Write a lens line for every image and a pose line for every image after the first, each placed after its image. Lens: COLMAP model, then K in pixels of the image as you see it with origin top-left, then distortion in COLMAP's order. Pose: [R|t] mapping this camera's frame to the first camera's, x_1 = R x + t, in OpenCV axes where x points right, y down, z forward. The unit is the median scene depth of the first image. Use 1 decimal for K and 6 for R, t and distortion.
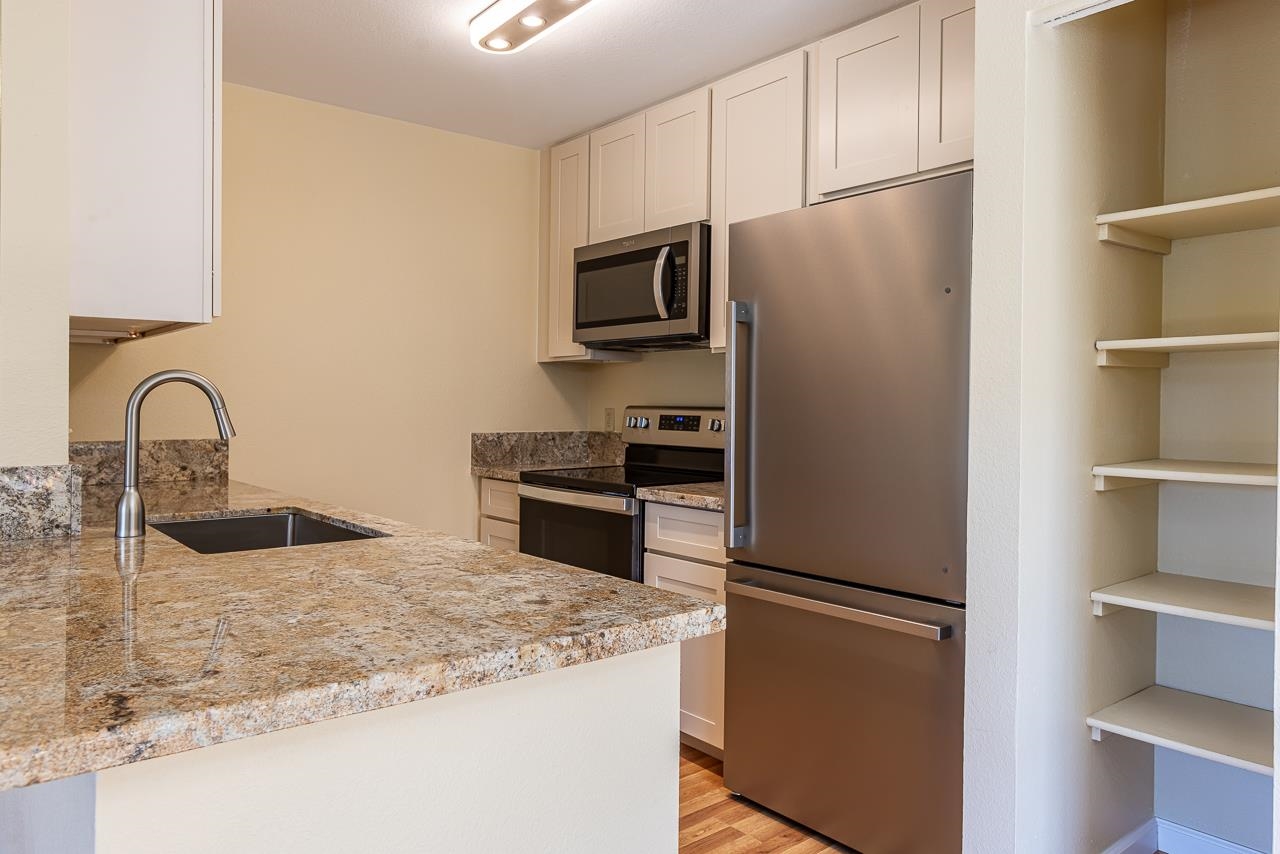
lens RADIAL K [[827.7, 0, 623.1], [0, 827.7, 411.1], [0, 0, 1]] dist [-0.022510, 0.000193]
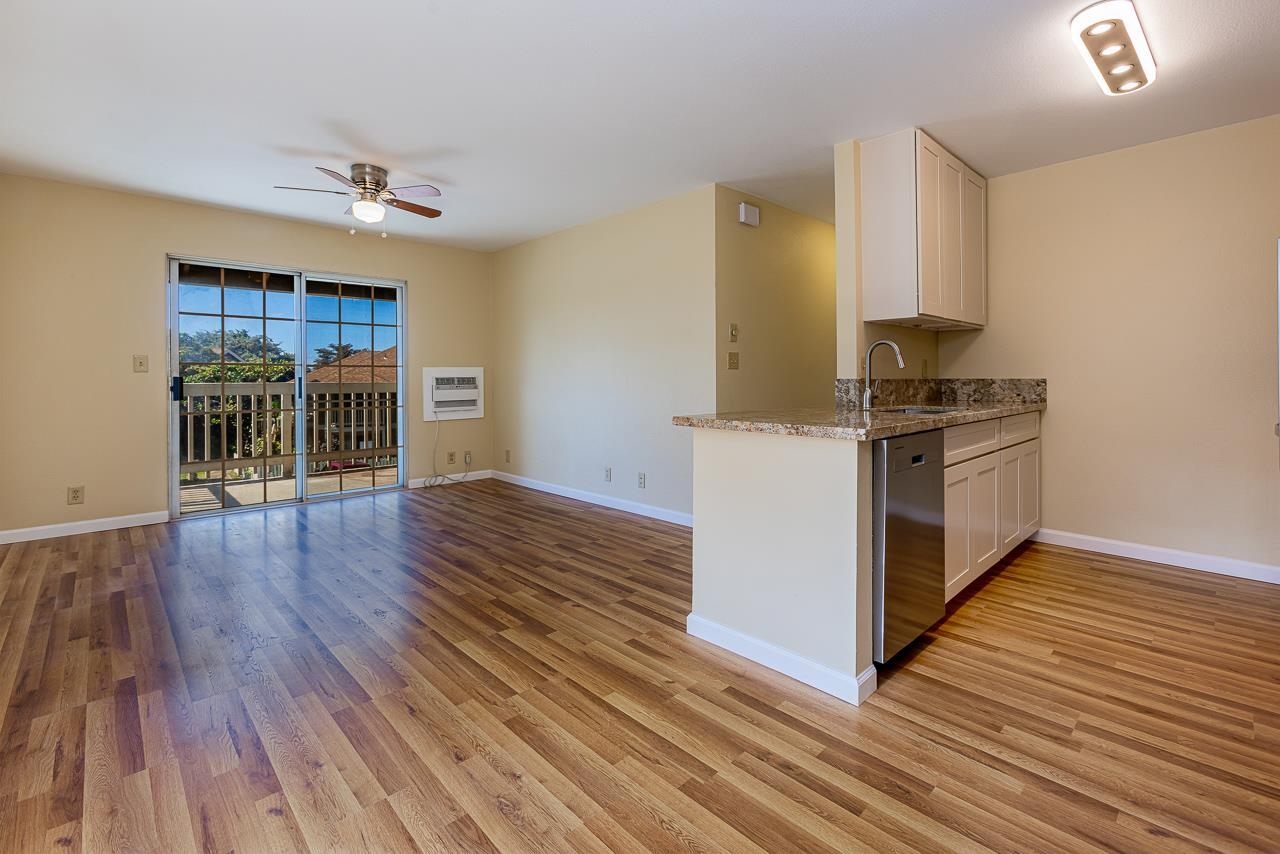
lens RADIAL K [[576.4, 0, 671.3], [0, 576.4, 377.7], [0, 0, 1]] dist [0.000591, 0.000889]
pose [[0.136233, -0.001608, -0.990675, 0.555960], [0.000234, 0.999999, -0.001591, 0.032675], [0.990677, -0.000015, 0.136233, 0.090992]]
